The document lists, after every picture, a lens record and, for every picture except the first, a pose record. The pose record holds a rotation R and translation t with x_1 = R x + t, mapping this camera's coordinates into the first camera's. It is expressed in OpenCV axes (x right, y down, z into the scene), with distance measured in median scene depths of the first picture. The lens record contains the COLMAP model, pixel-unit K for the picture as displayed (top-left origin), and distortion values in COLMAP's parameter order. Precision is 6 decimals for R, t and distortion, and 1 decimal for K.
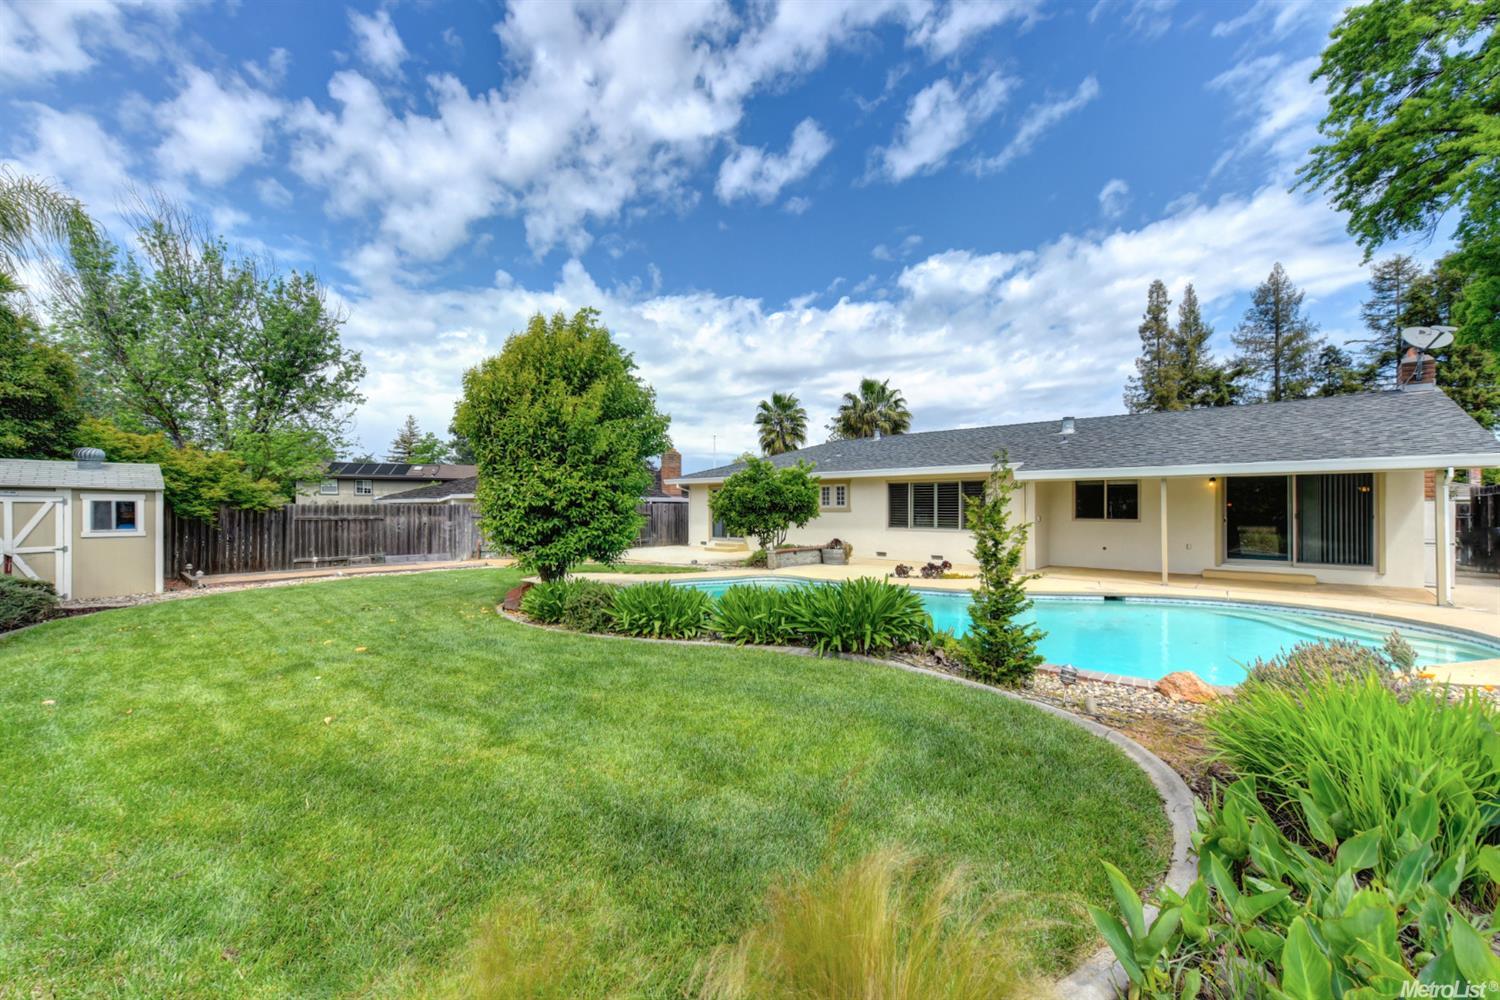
lens RADIAL K [[586.7, 0, 745.8], [0, 586.7, 503.4], [0, 0, 1]] dist [0.009602, -0.003486]
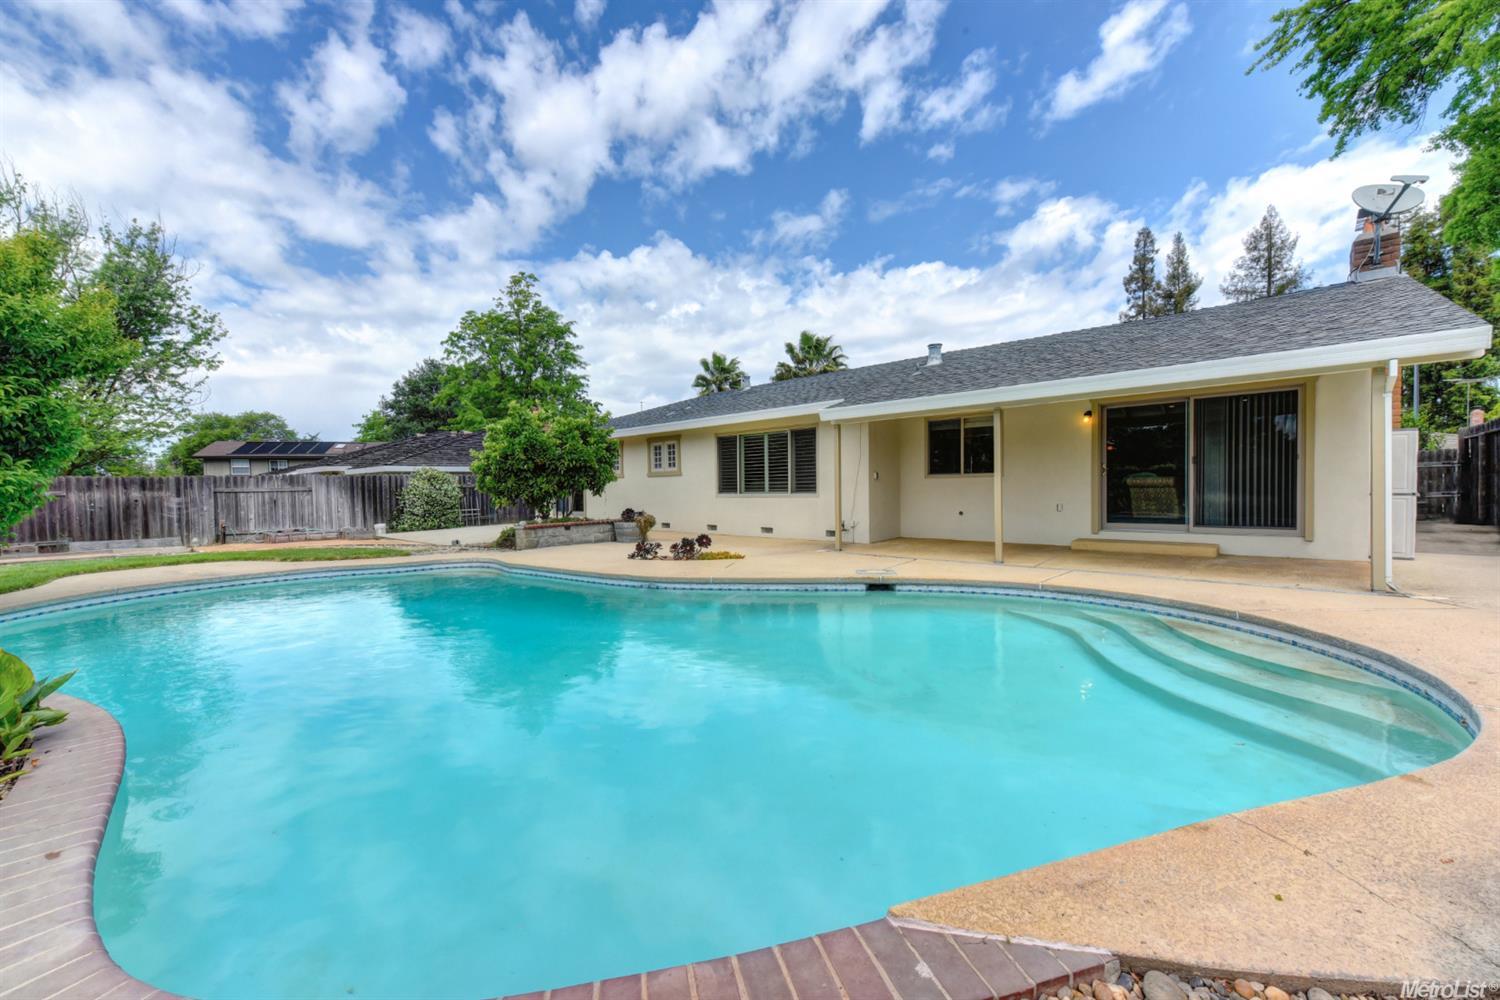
lens RADIAL K [[586.7, 0, 751.0], [0, 586.7, 499.3], [0, 0, 1]] dist [0.009602, -0.003486]
pose [[0.999769, -0.021407, -0.001754, 0.254535], [0.021455, 0.999197, 0.033831, 0.020716], [0.001028, -0.033860, 0.999426, 0.187630]]
